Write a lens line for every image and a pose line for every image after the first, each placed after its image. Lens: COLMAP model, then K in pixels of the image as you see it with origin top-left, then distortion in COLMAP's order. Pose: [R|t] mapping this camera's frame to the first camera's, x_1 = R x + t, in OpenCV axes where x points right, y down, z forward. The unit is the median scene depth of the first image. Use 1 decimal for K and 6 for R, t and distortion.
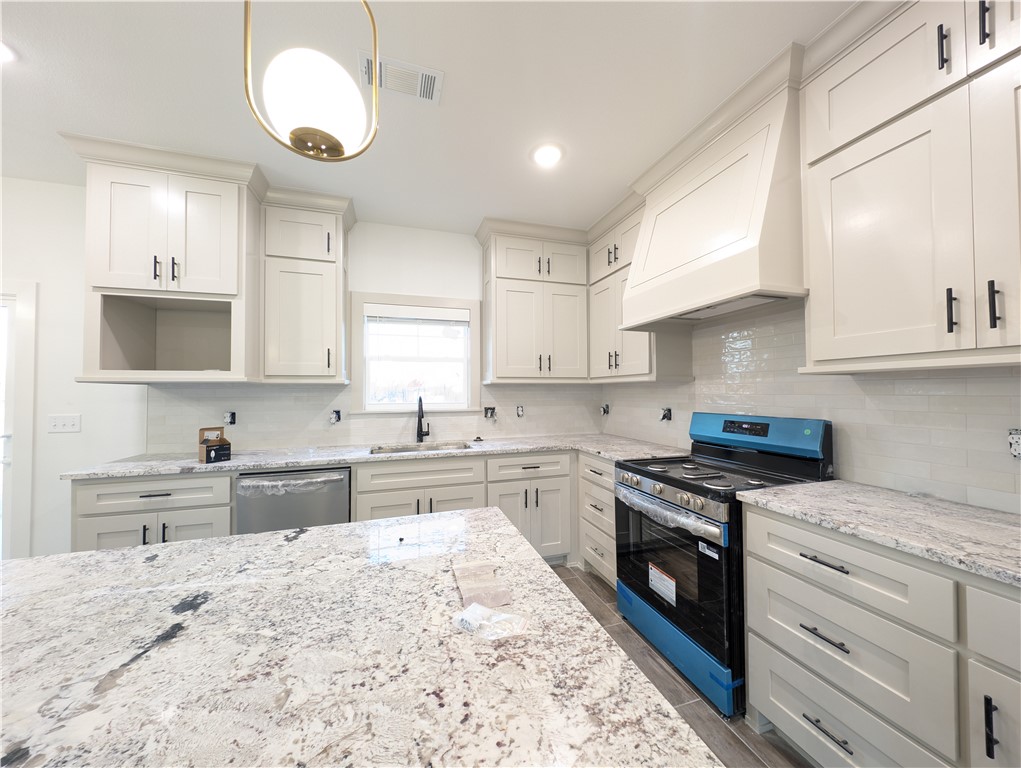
lens RADIAL K [[365.1, 0, 512.1], [0, 365.1, 385.4], [0, 0, 1]] dist [-0.000457, -0.000036]
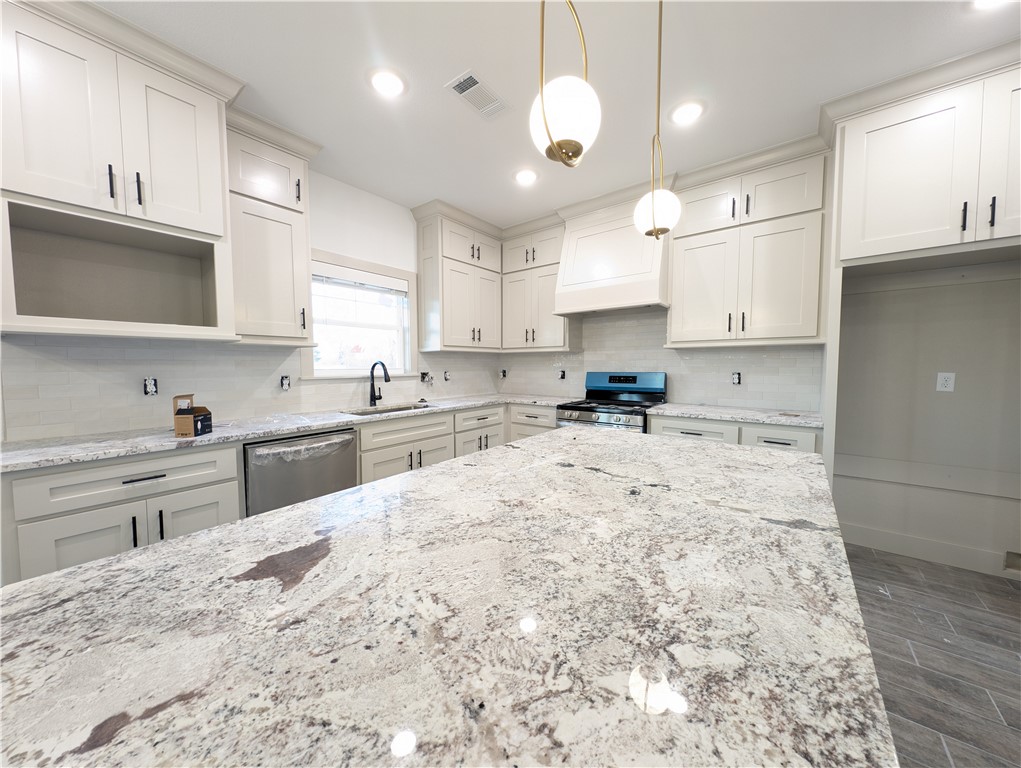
lens RADIAL K [[365.1, 0, 511.1], [0, 365.1, 386.5], [0, 0, 1]] dist [-0.000457, -0.000036]
pose [[0.823052, -0.031464, 0.567094, -0.637730], [-0.010256, 0.997478, 0.070229, 0.028835], [-0.567874, -0.063618, 0.820654, -0.085722]]
